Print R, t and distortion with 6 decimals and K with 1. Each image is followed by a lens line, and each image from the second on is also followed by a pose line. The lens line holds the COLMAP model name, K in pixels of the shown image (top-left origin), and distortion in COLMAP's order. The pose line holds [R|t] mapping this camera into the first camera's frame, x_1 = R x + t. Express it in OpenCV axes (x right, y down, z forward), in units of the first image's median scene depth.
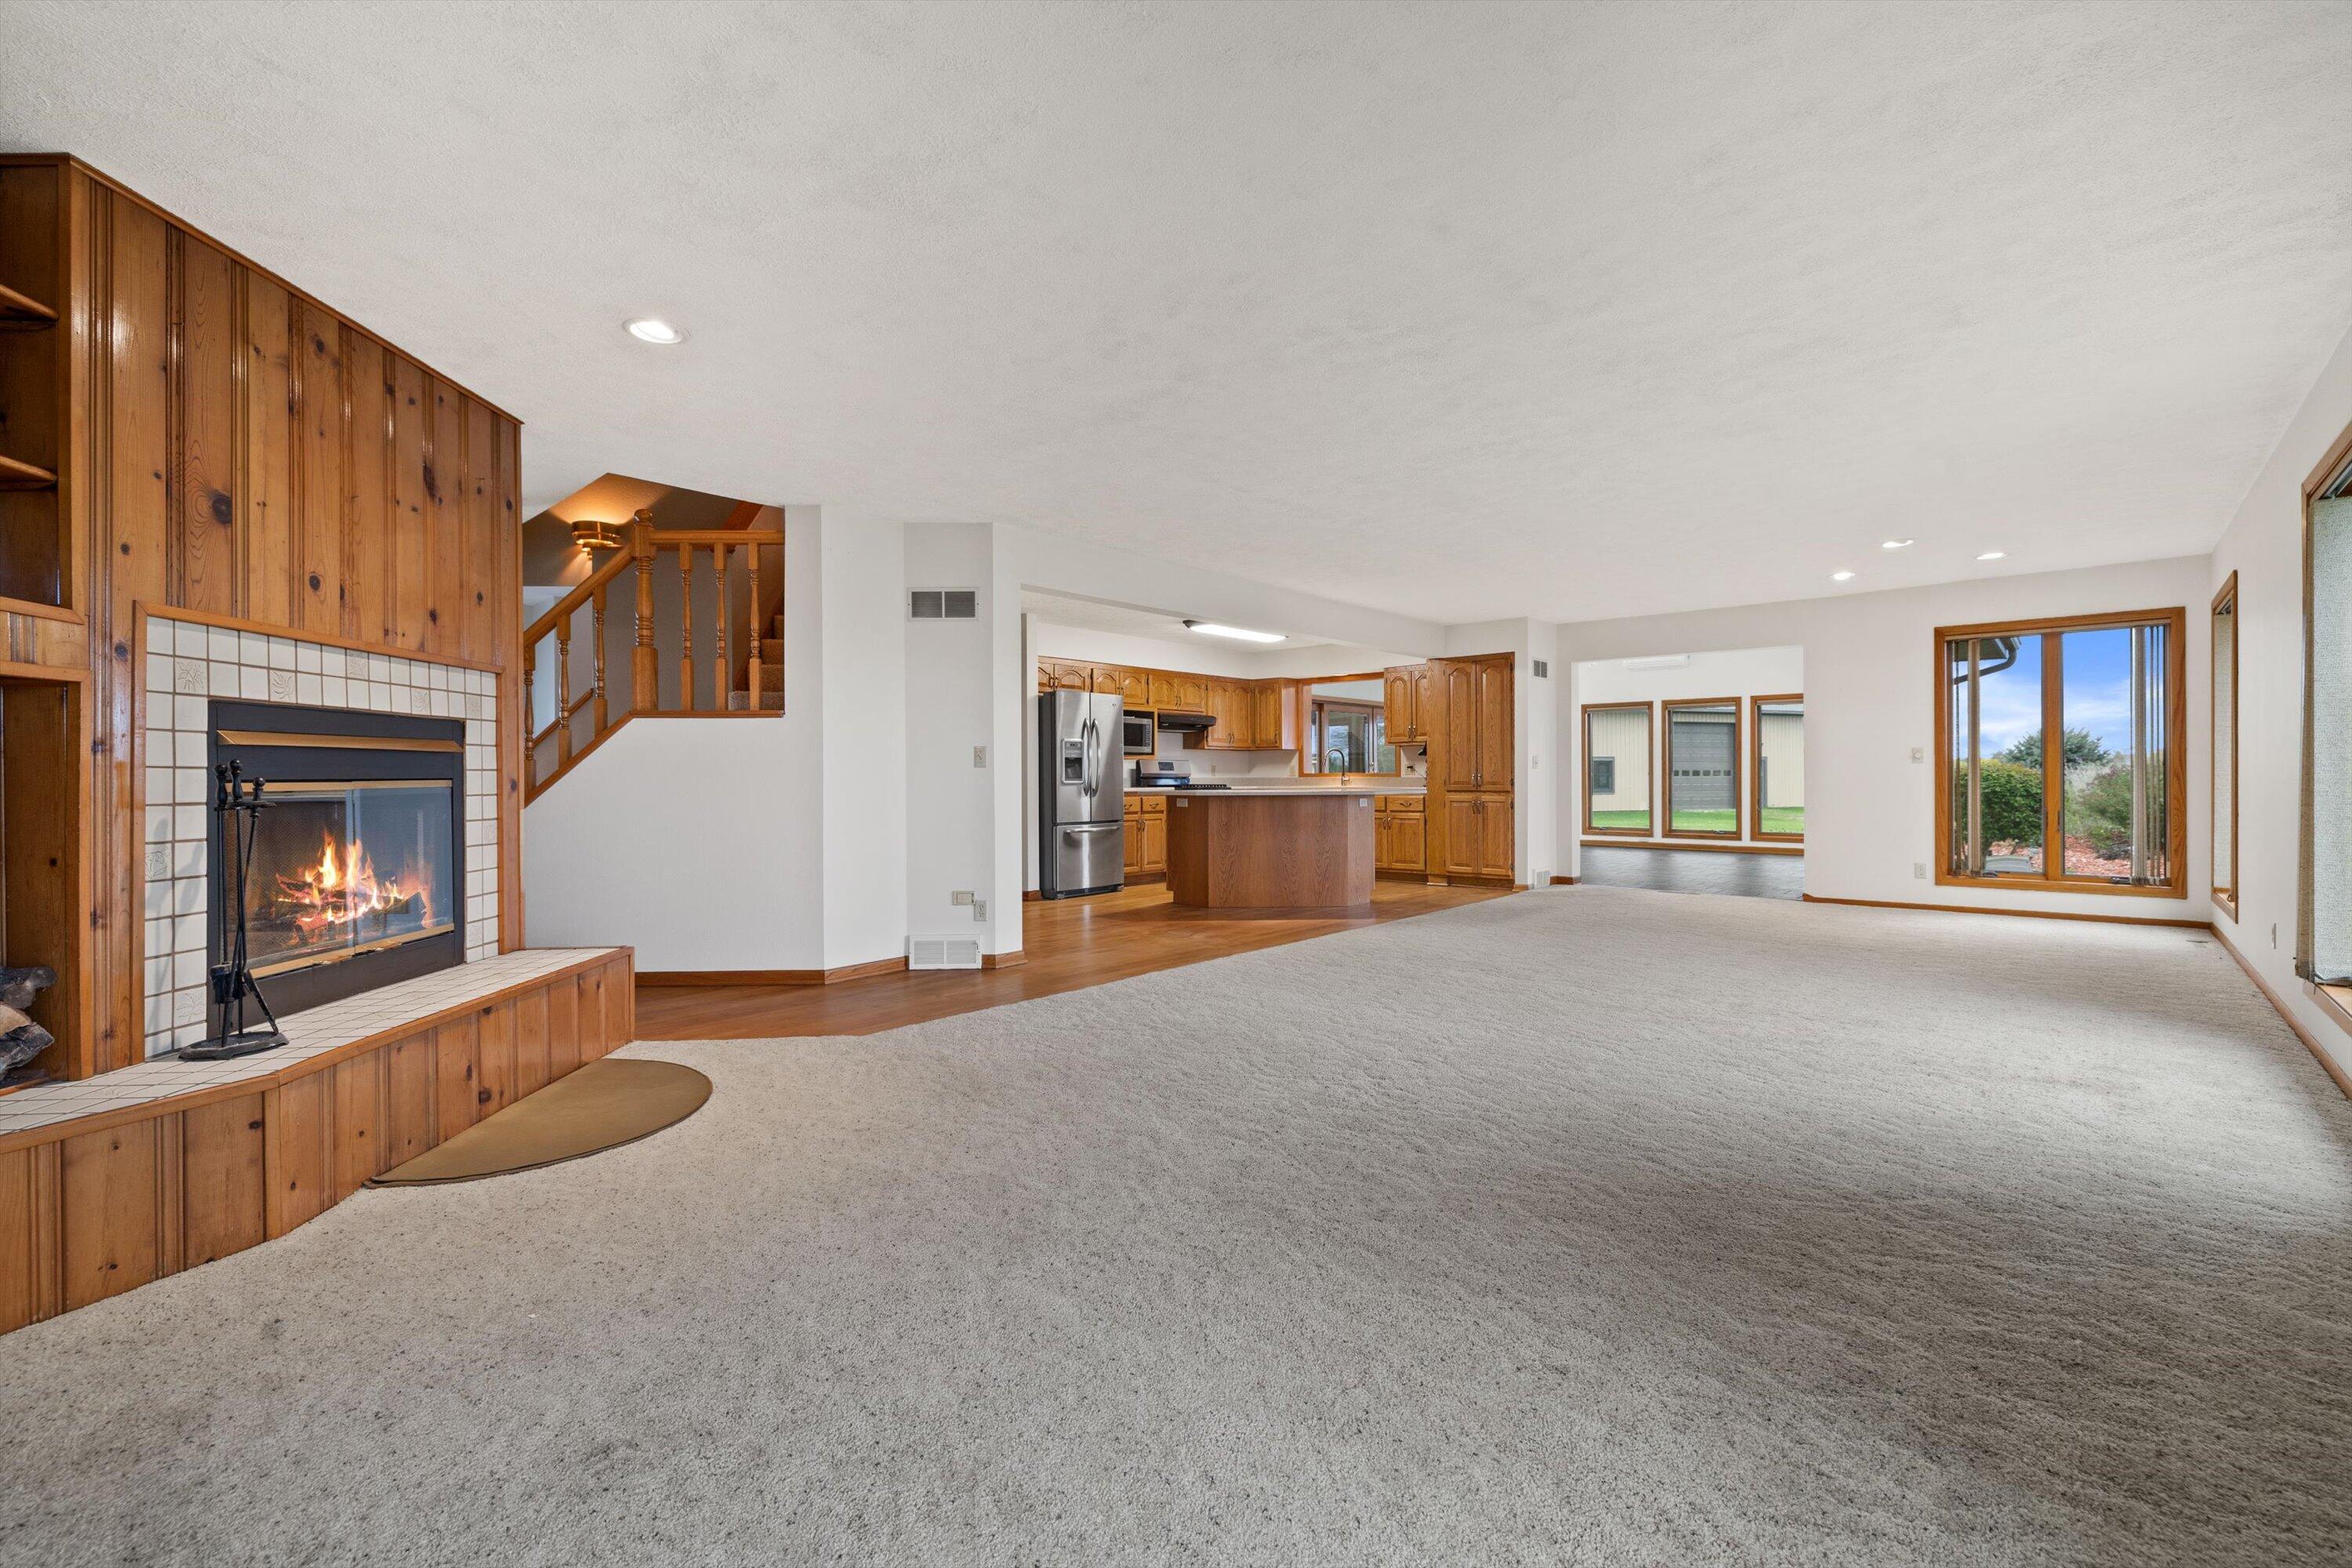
lens RADIAL K [[1005.3, 0, 1176.0], [0, 1005.3, 784.0], [0, 0, 1]] dist [0.001227, 0.000485]
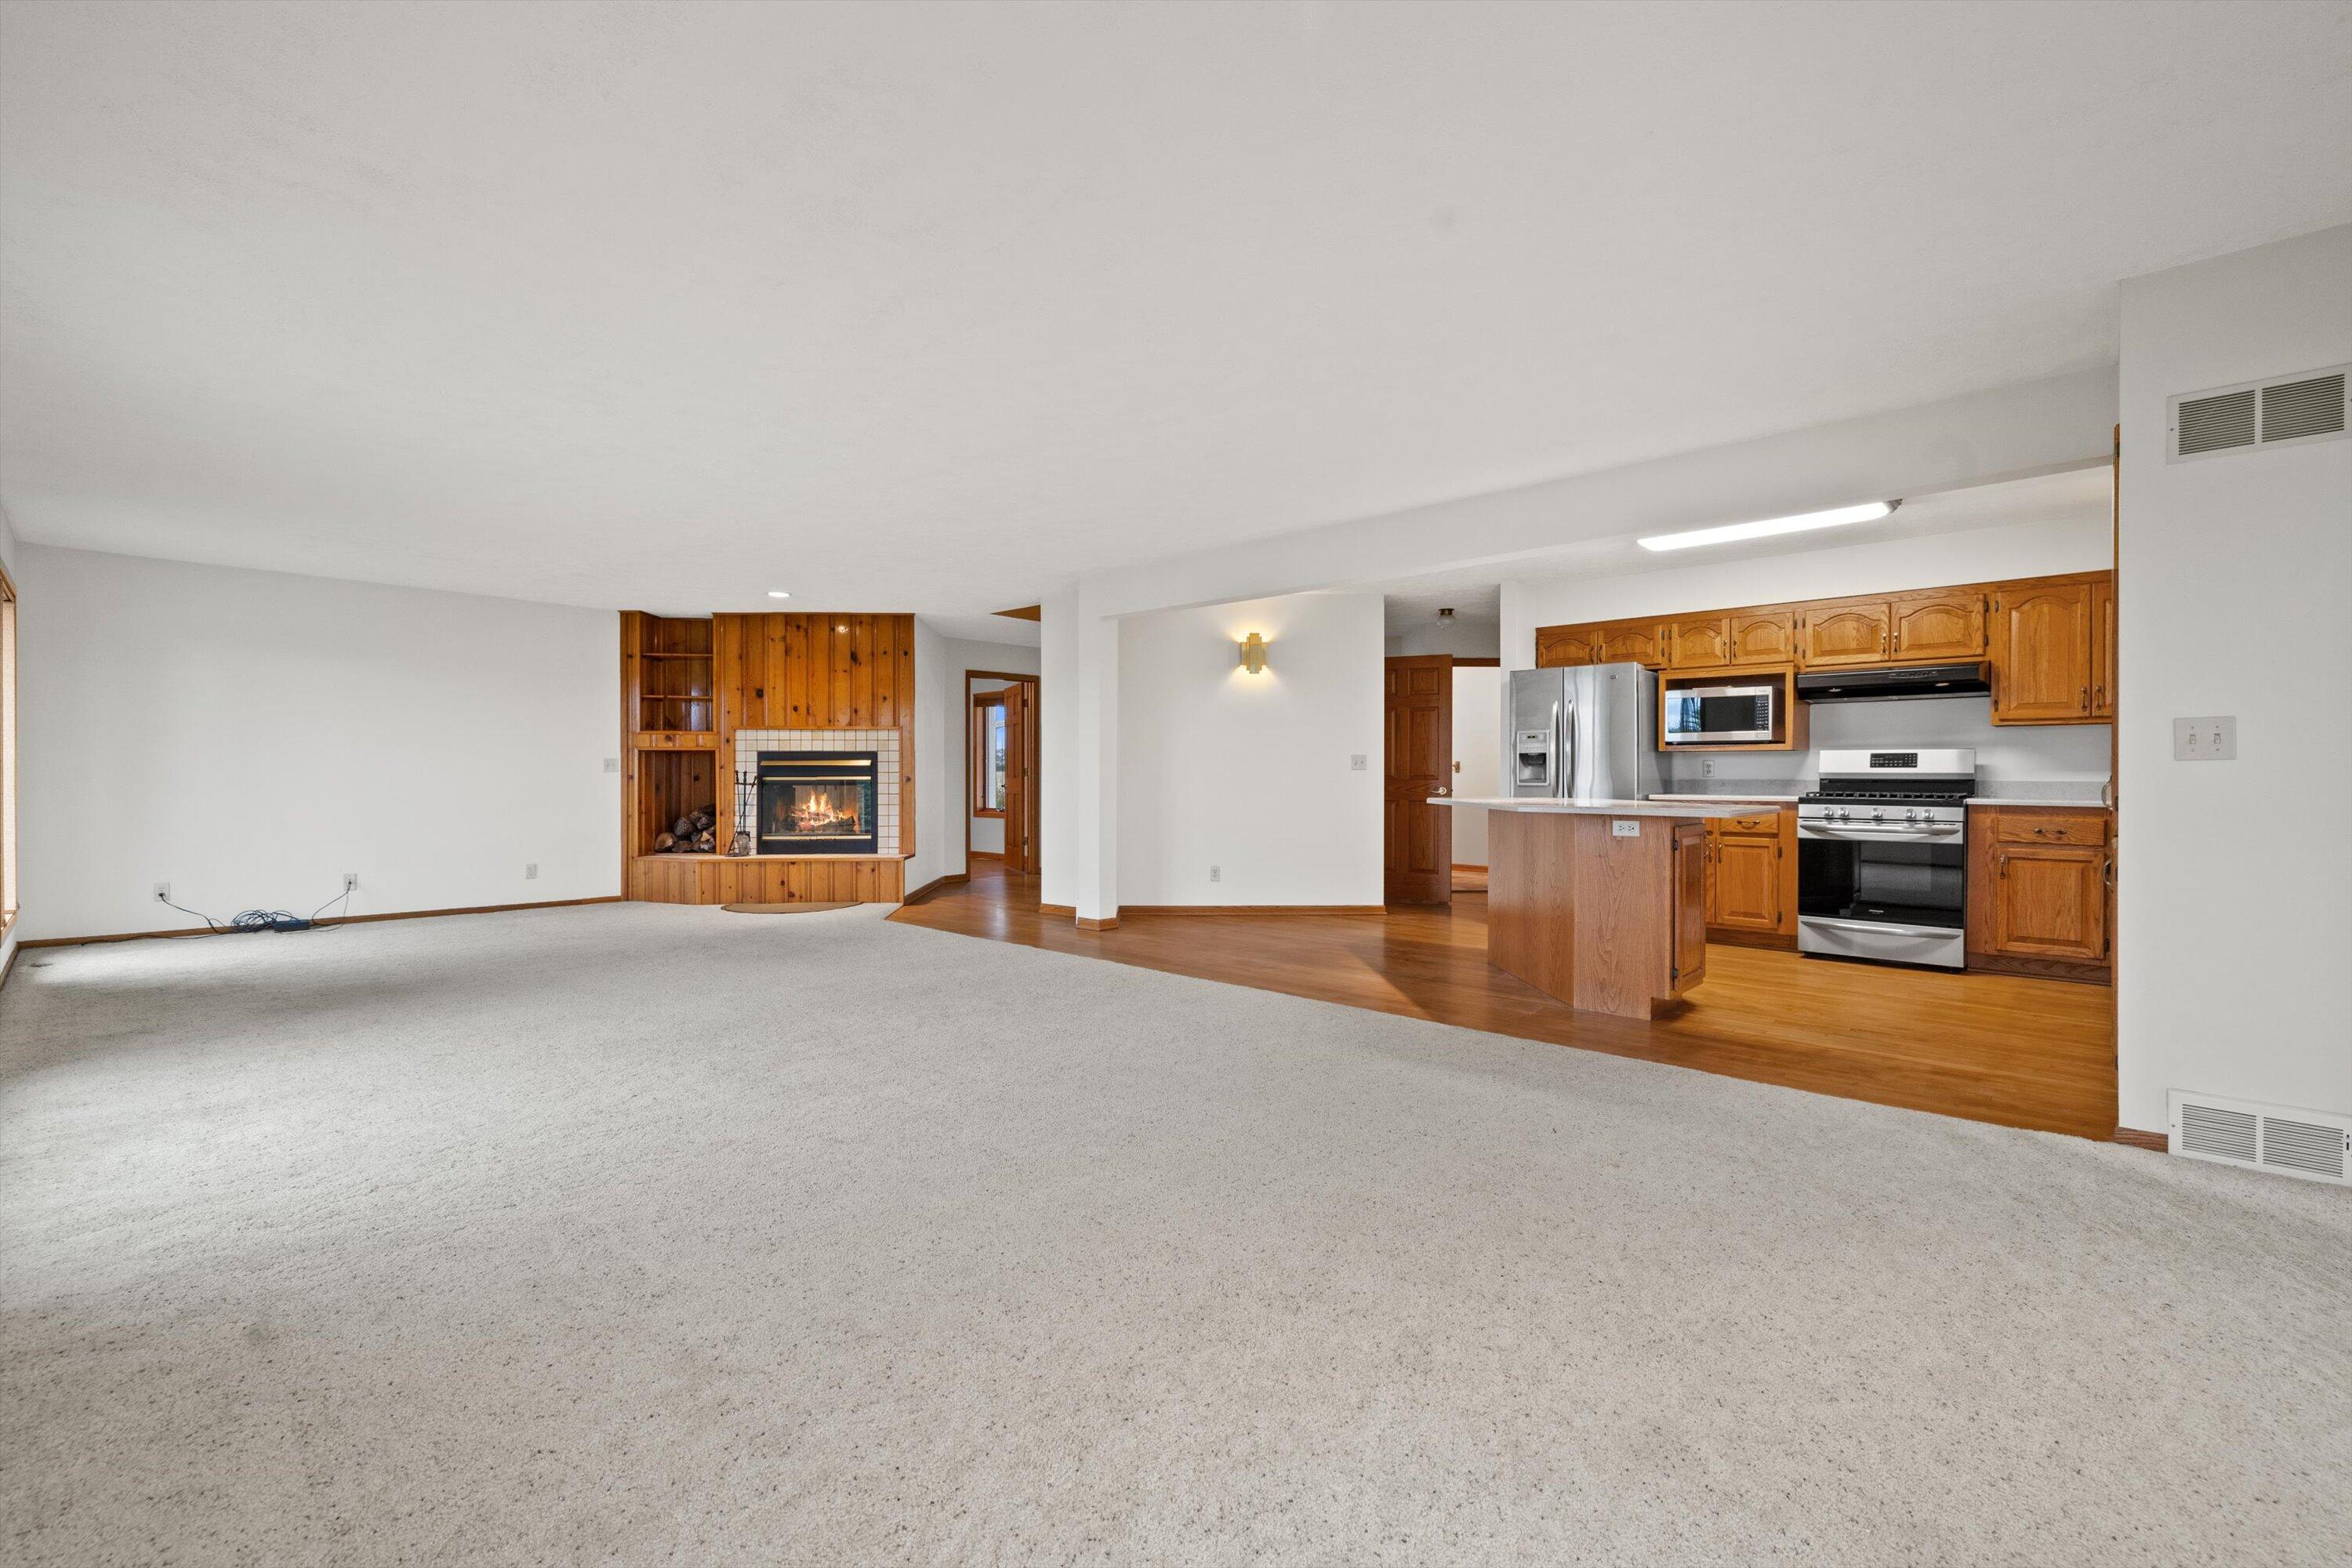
lens RADIAL K [[1005.3, 0, 1176.0], [0, 1005.3, 784.0], [0, 0, 1]] dist [0.001227, 0.000485]
pose [[-0.027334, 0.013638, -0.999533, 2.010358], [-0.007249, 0.999878, 0.013841, -0.029948], [0.999600, 0.007624, -0.027232, 2.153491]]
